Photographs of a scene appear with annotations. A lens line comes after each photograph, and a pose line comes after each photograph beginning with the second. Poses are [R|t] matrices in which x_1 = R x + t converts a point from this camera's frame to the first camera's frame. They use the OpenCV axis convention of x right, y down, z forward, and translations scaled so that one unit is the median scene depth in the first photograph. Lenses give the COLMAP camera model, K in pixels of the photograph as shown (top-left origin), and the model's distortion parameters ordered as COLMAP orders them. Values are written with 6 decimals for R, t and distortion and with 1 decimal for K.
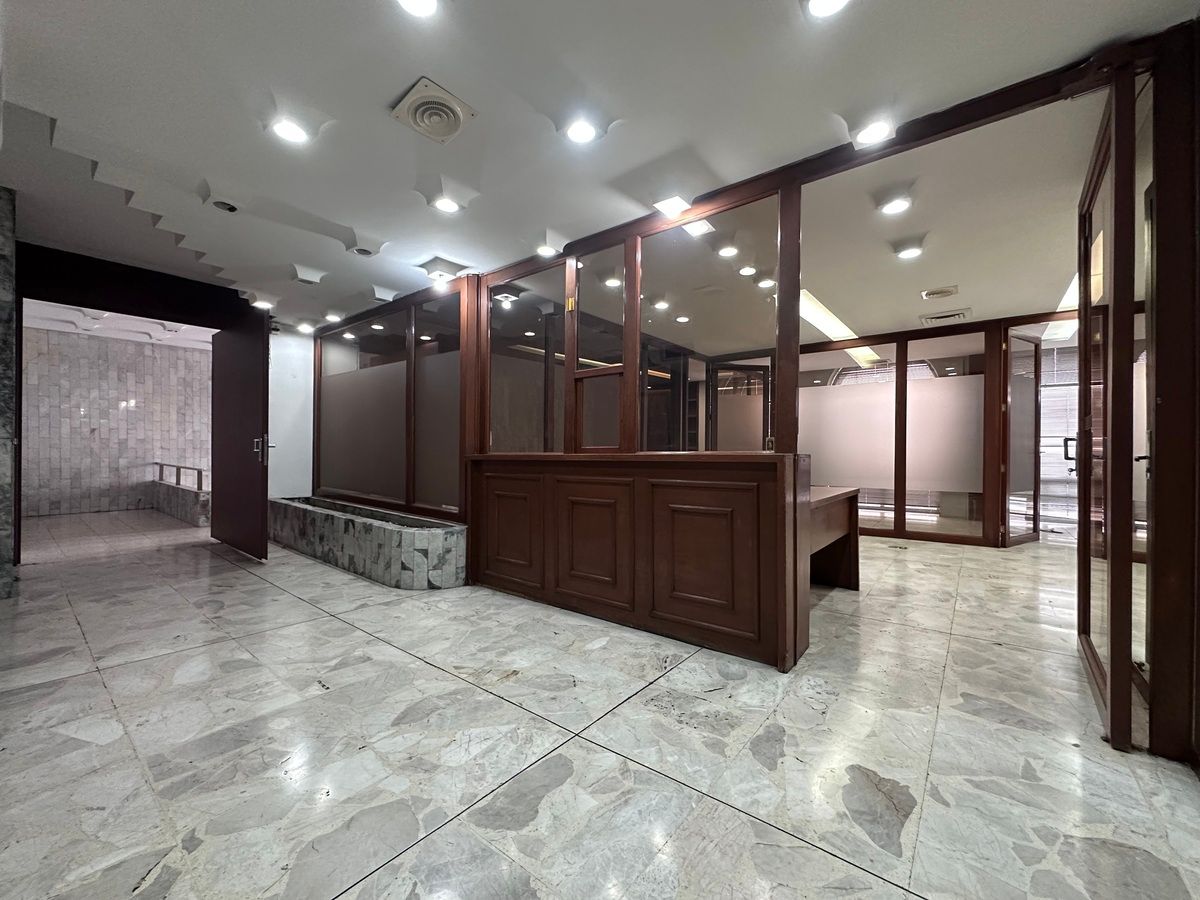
lens RADIAL K [[479.5, 0, 600.6], [0, 479.5, 450.6], [0, 0, 1]] dist [-0.002809, 0.000859]
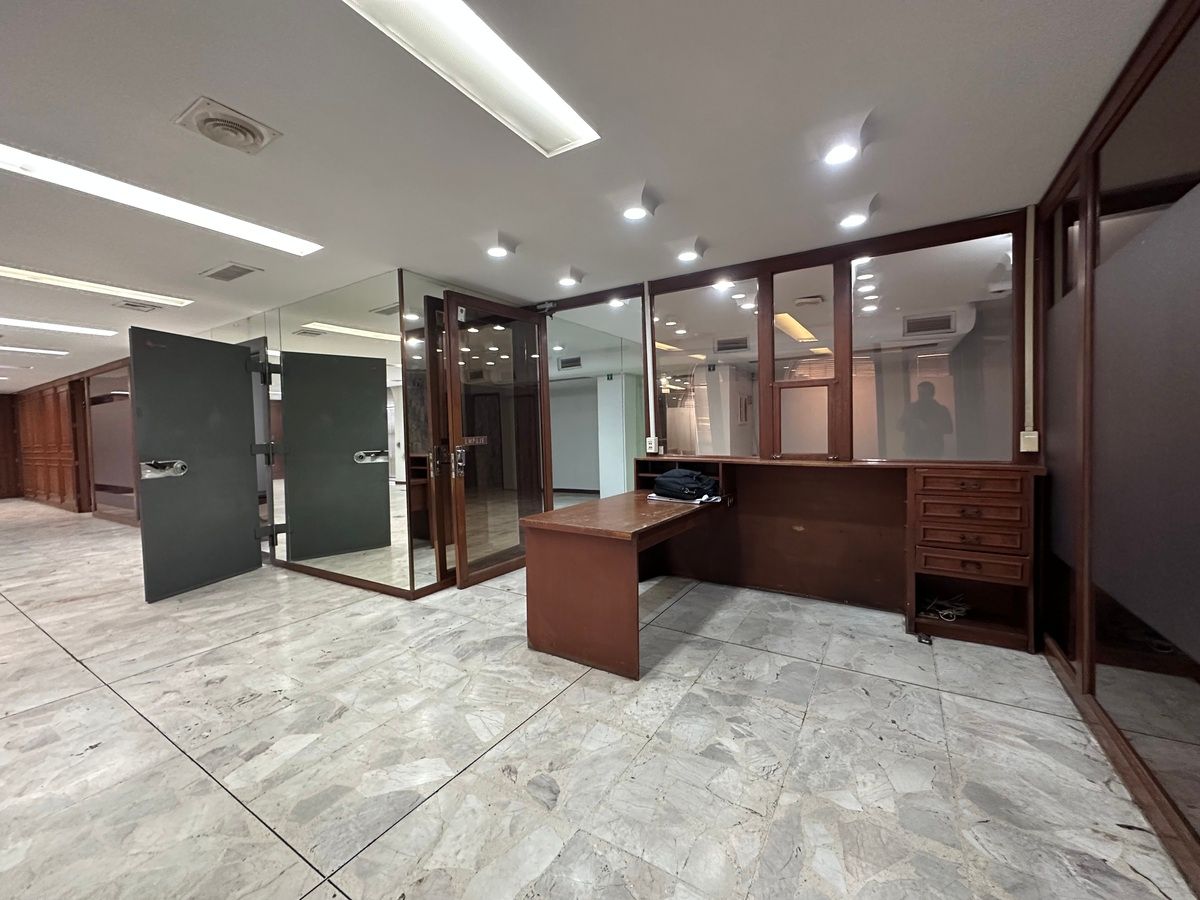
lens RADIAL K [[479.5, 0, 601.1], [0, 479.5, 447.5], [0, 0, 1]] dist [-0.002809, 0.000859]
pose [[-0.993501, 0.018351, -0.112331, 0.710588], [0.014784, 0.999362, 0.032509, -0.074693], [0.112856, 0.030637, -0.993139, 2.489891]]
